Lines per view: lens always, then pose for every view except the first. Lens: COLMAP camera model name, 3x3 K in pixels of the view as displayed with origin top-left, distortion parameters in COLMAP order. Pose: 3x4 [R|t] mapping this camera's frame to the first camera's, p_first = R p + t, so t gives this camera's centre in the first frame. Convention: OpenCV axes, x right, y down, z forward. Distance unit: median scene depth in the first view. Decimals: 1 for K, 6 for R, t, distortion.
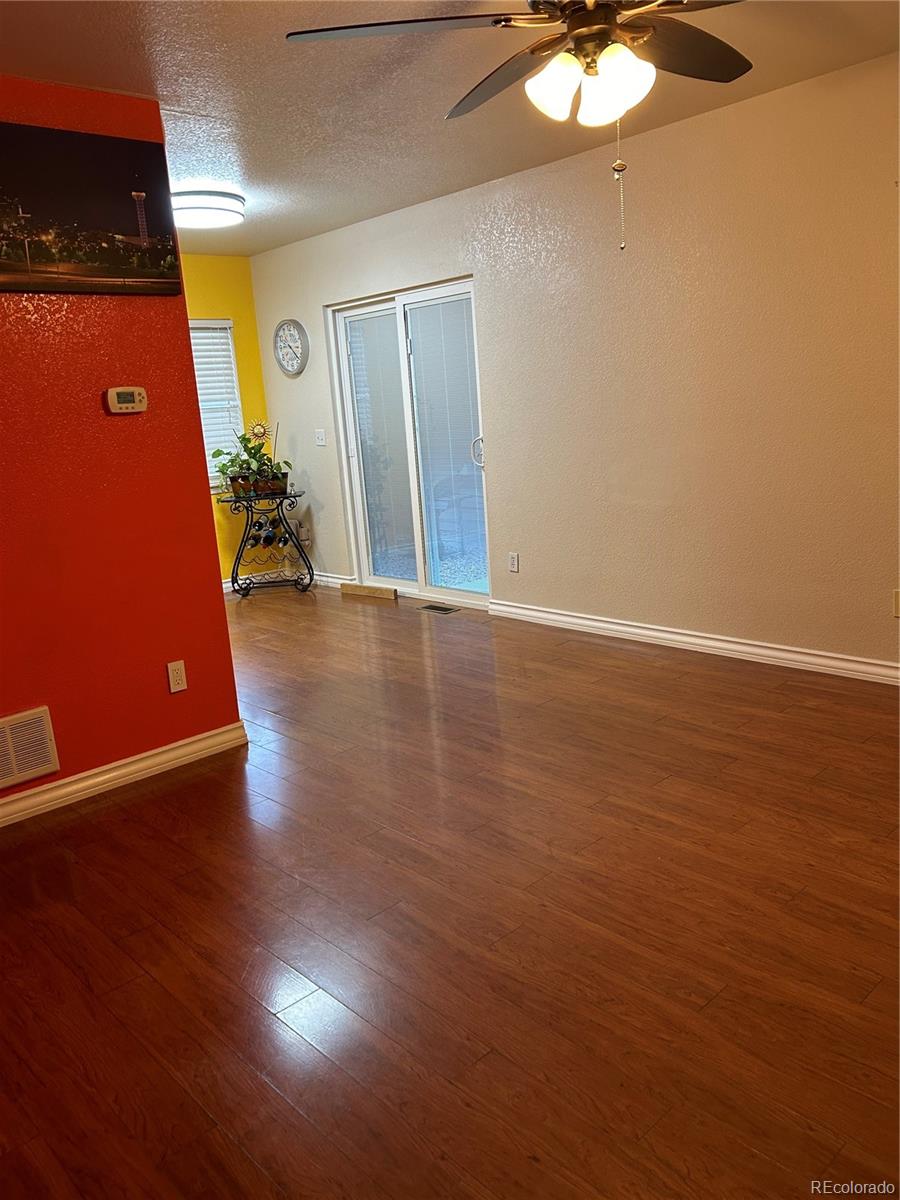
lens RADIAL K [[897.8, 0, 451.1], [0, 897.8, 585.5], [0, 0, 1]] dist [0.051019, -0.065071]
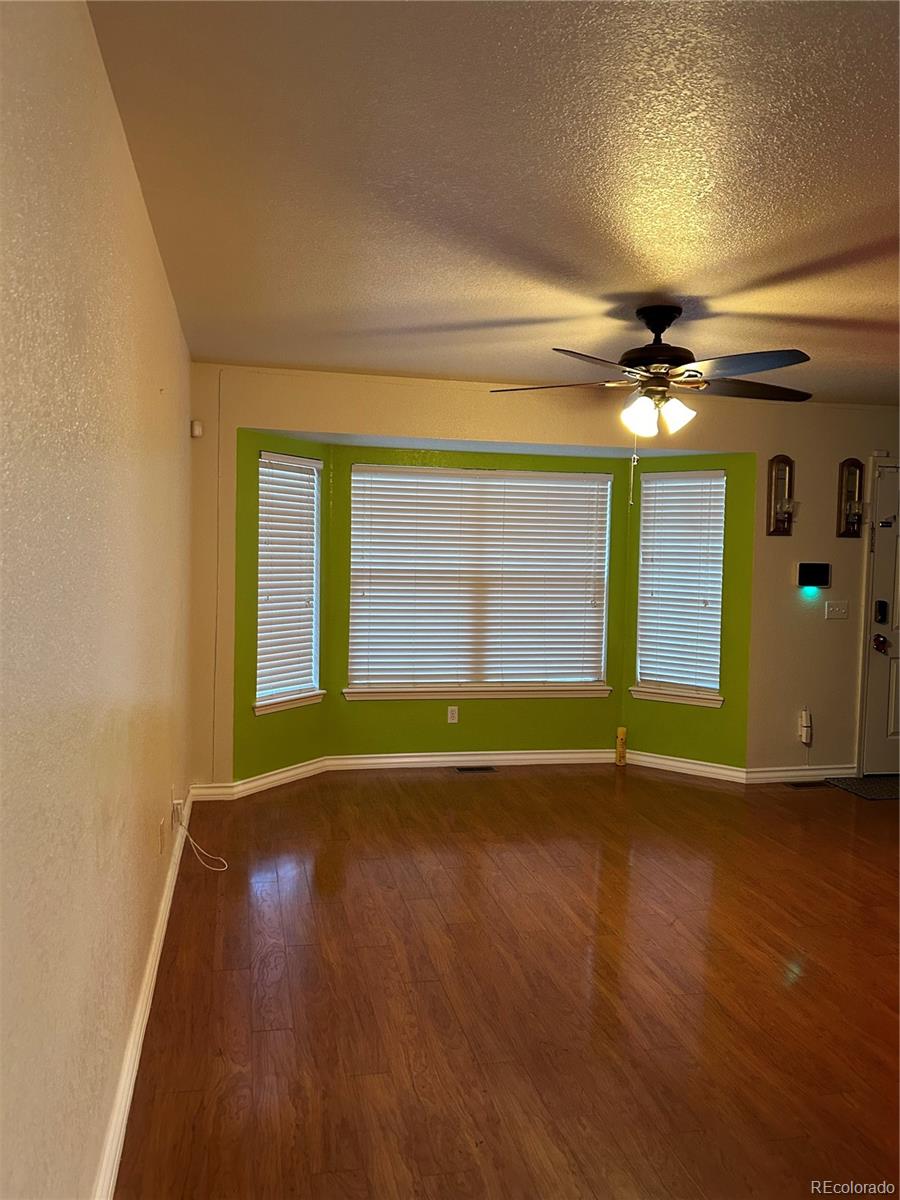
lens RADIAL K [[897.8, 0, 451.1], [0, 897.8, 585.5], [0, 0, 1]] dist [0.051019, -0.065071]
pose [[-0.861365, 0.034119, 0.506839, -0.243307], [0.141108, 0.974547, 0.174206, -0.381364], [-0.487995, 0.221574, -0.844255, 1.767521]]
